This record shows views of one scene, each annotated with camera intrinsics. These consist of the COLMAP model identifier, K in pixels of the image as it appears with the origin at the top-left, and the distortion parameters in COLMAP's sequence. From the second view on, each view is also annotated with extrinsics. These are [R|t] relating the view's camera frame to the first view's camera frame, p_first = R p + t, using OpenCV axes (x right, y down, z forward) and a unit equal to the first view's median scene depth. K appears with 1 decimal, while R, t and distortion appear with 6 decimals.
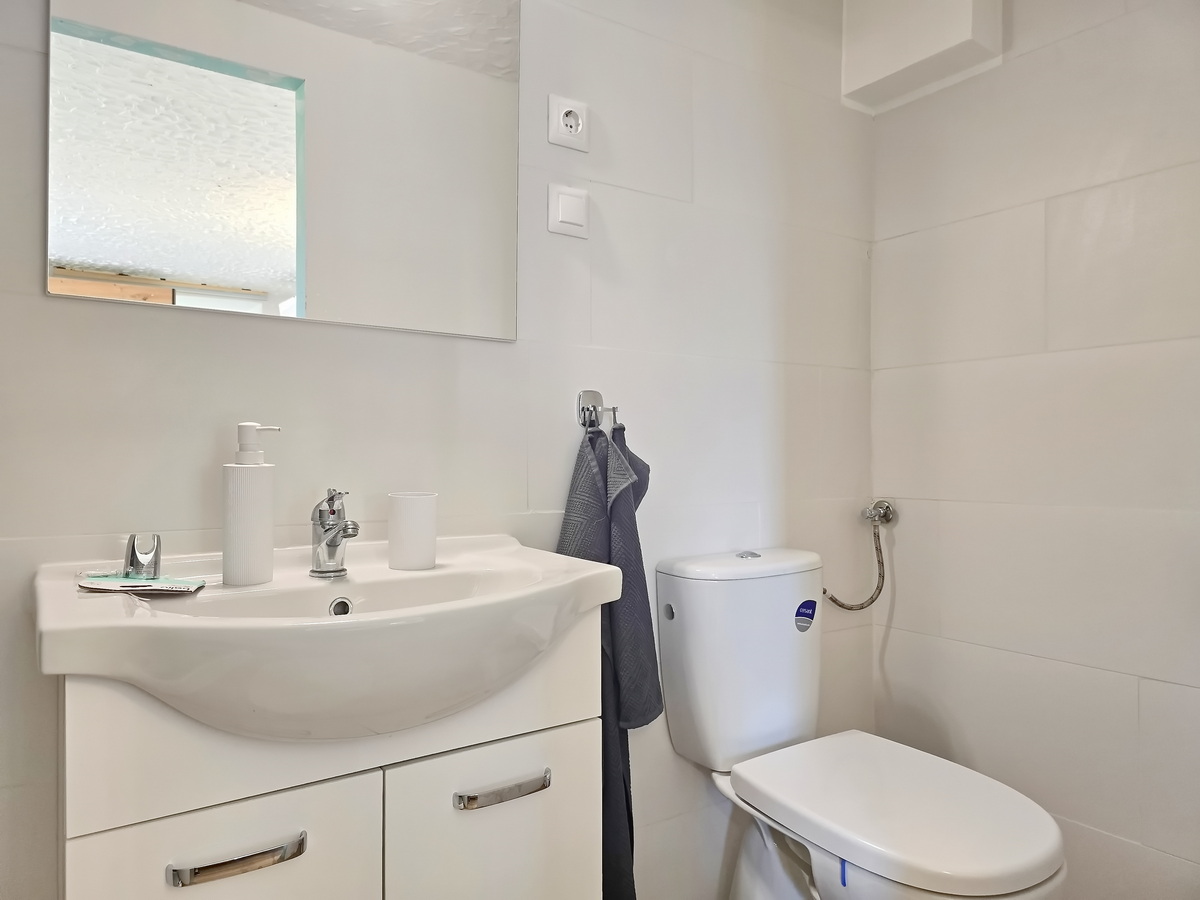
lens RADIAL K [[802.2, 0, 596.2], [0, 802.2, 450.2], [0, 0, 1]] dist [0.060463, -0.056075]
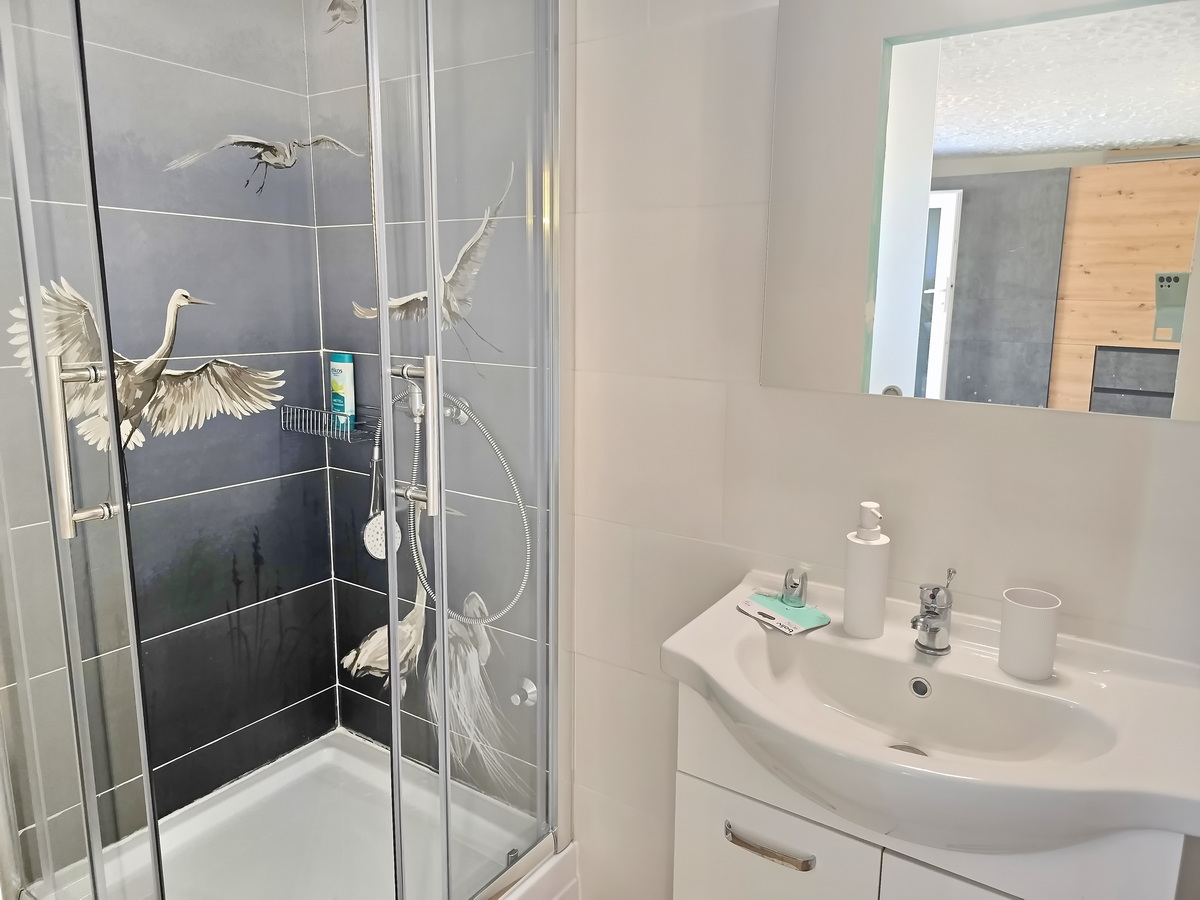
lens RADIAL K [[802.2, 0, 598.6], [0, 802.2, 445.8], [0, 0, 1]] dist [0.060463, -0.056075]
pose [[0.366546, 0.178347, -0.913146, 0.163806], [-0.004338, 0.981773, 0.190009, -0.116330], [0.930390, -0.065686, 0.360638, 0.079025]]
